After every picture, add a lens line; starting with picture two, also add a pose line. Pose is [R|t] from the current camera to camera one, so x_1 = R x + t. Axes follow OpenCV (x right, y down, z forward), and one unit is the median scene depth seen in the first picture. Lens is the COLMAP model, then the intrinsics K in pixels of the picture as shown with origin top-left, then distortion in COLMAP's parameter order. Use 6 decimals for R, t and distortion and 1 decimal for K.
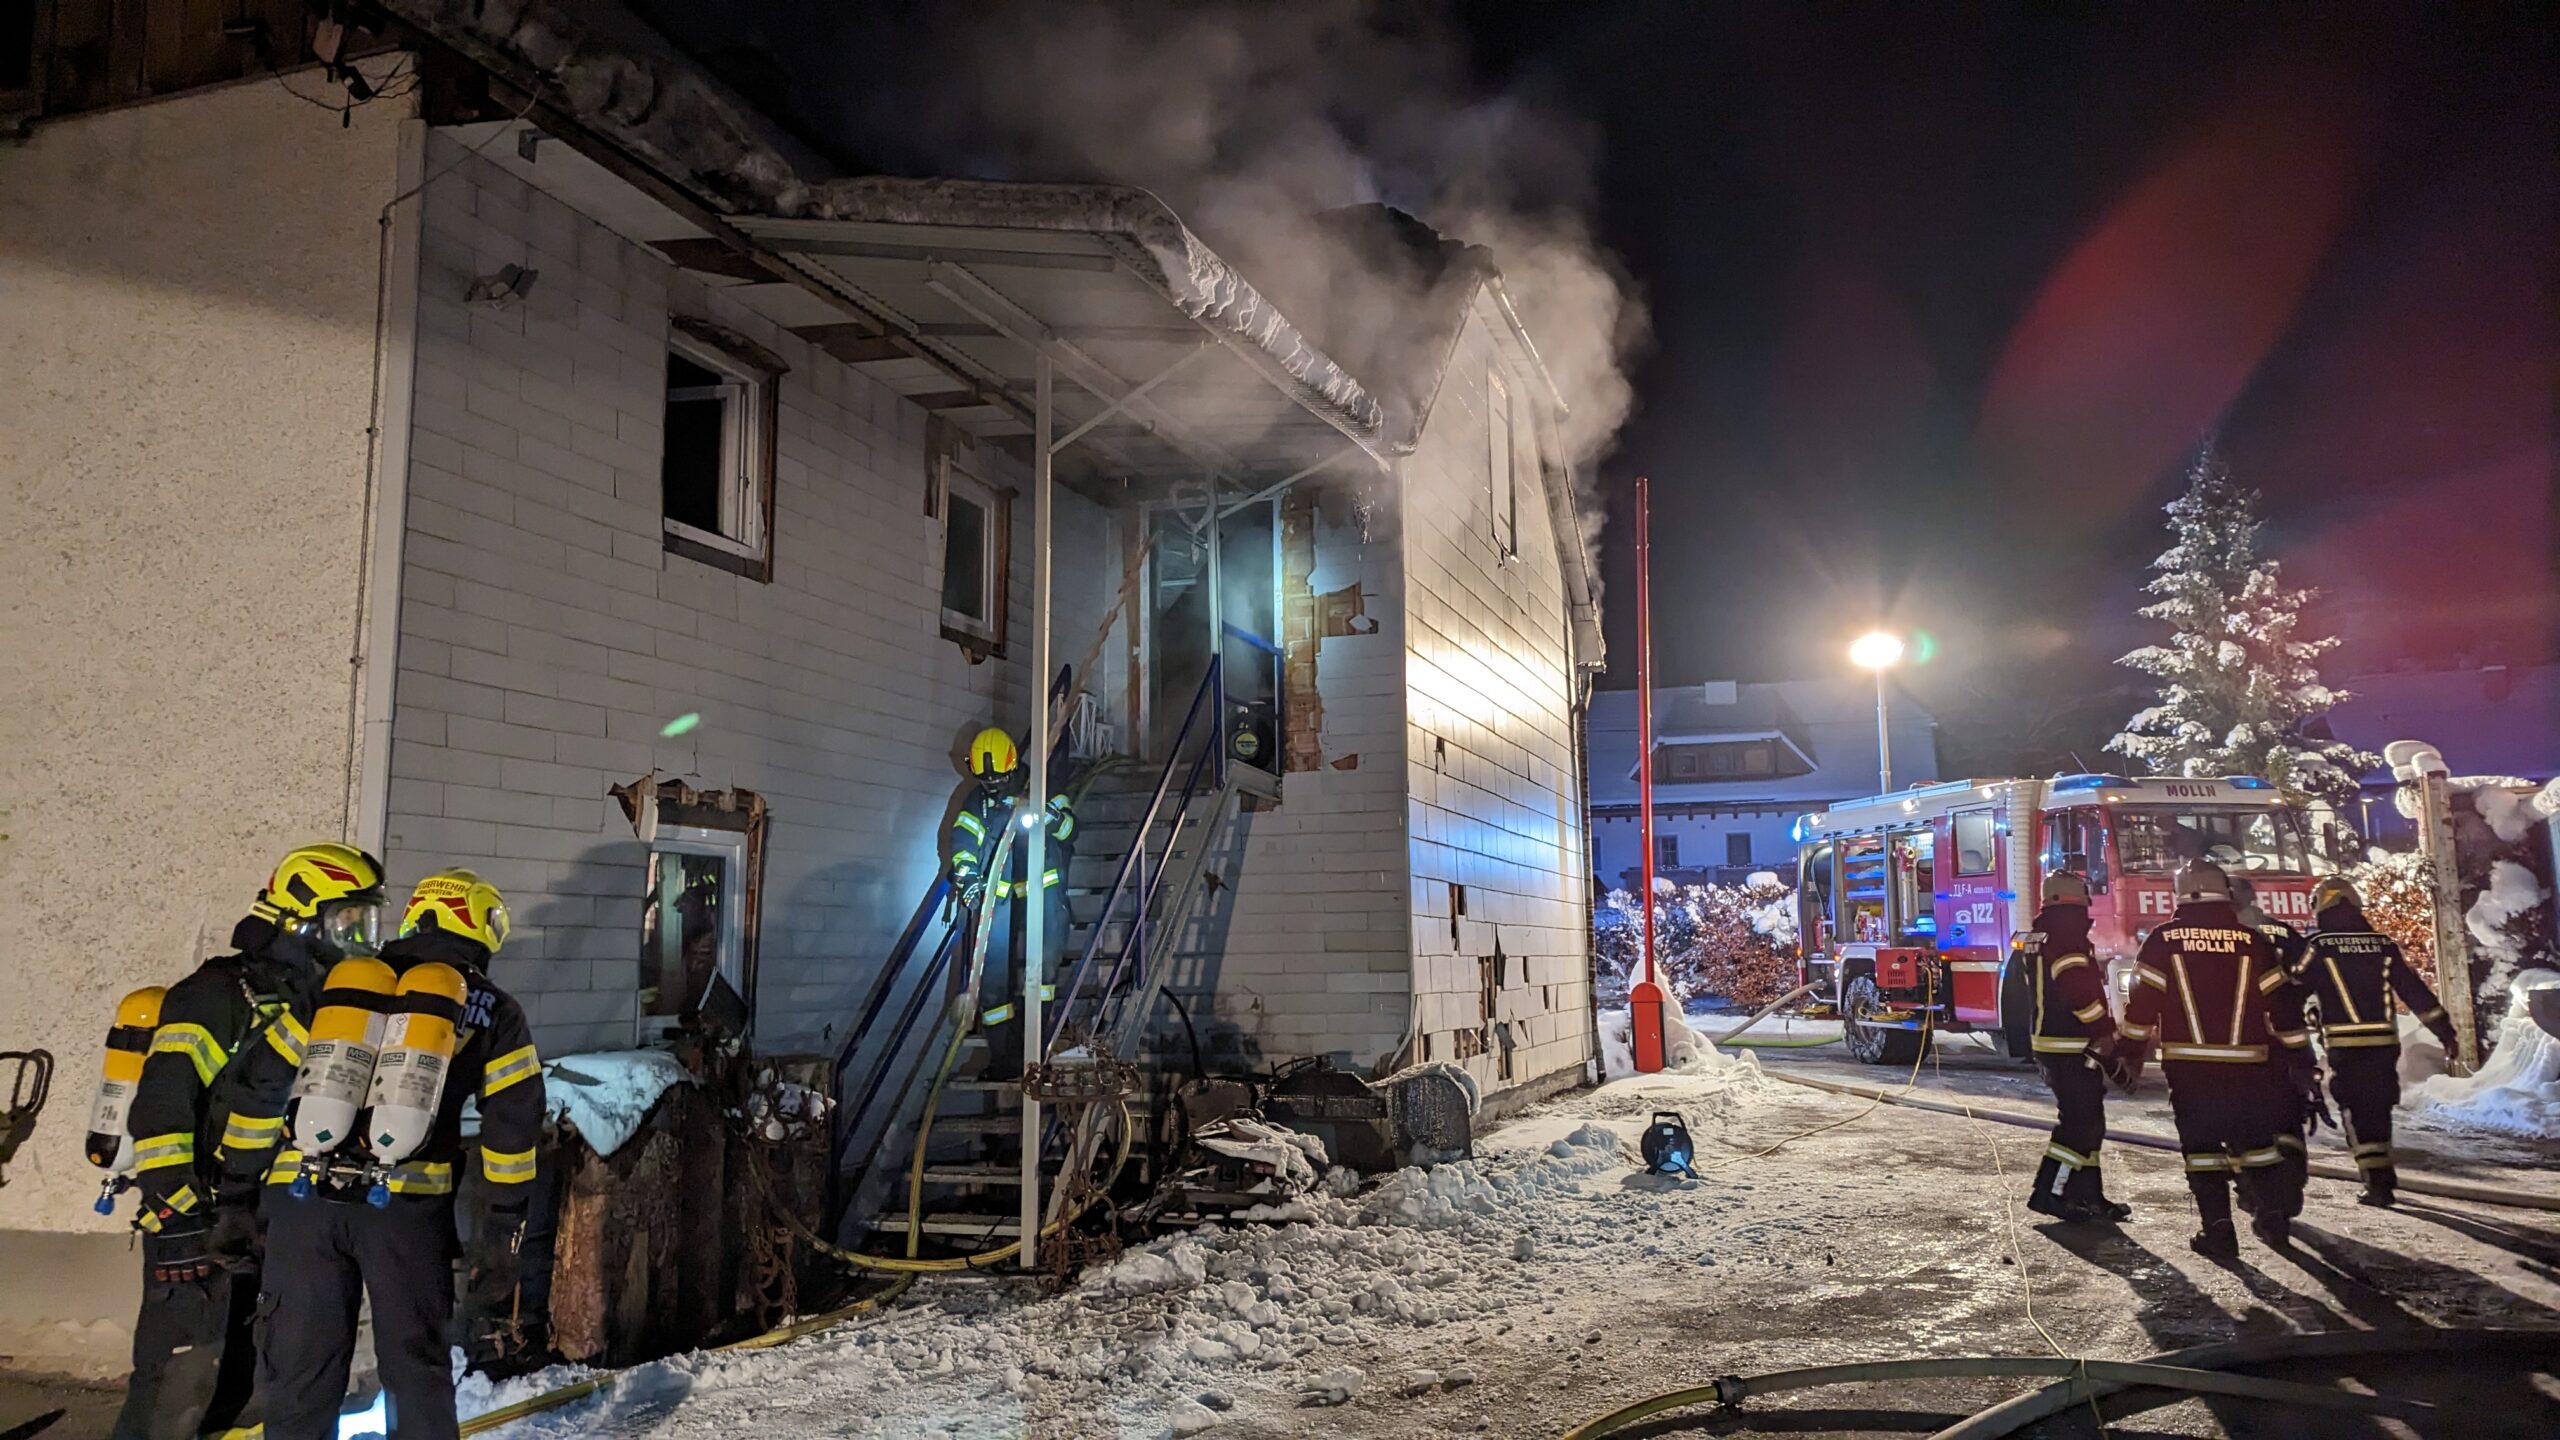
lens RADIAL K [[1850.7, 0, 1268.2], [0, 1850.7, 723.0], [0, 0, 1]] dist [0.044032, -0.003171]
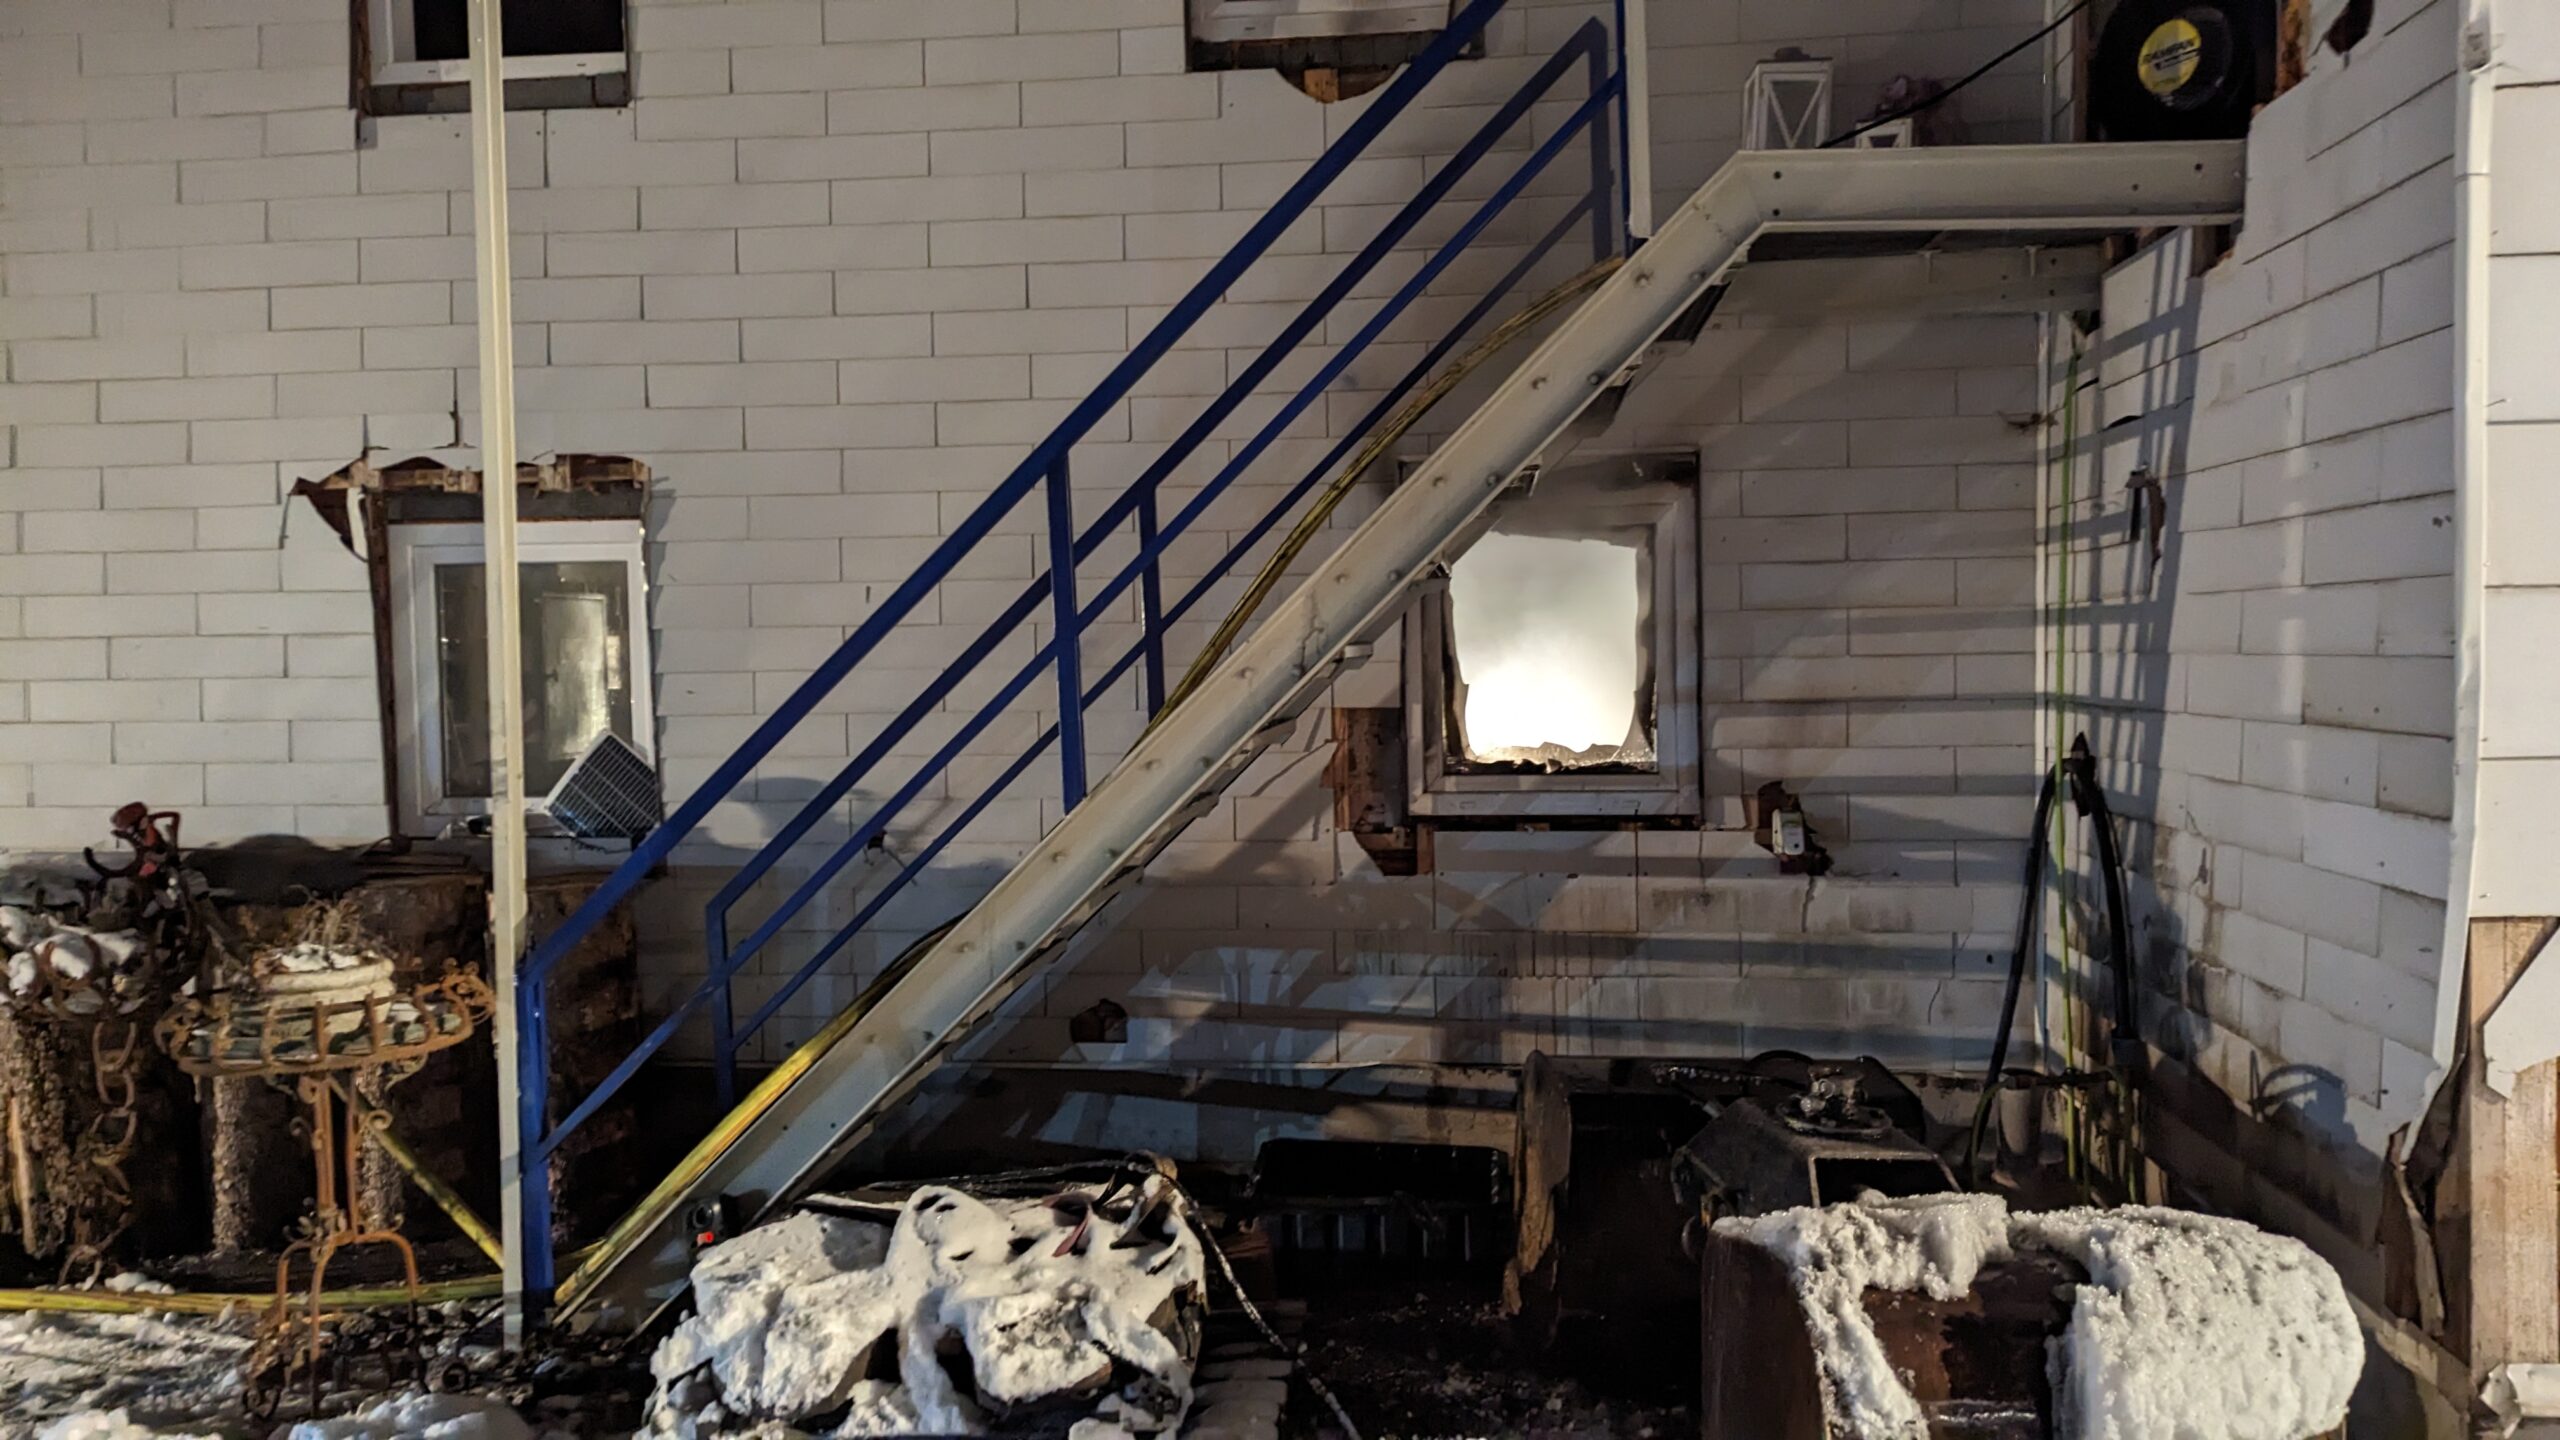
lens RADIAL K [[1850.7, 0, 1268.2], [0, 1850.7, 723.0], [0, 0, 1]] dist [0.044032, -0.003171]
pose [[0.184469, 0.046105, -0.981756, 0.409552], [0.134160, 0.988368, 0.071624, 0.117841], [0.973639, -0.144924, 0.176138, 1.159841]]
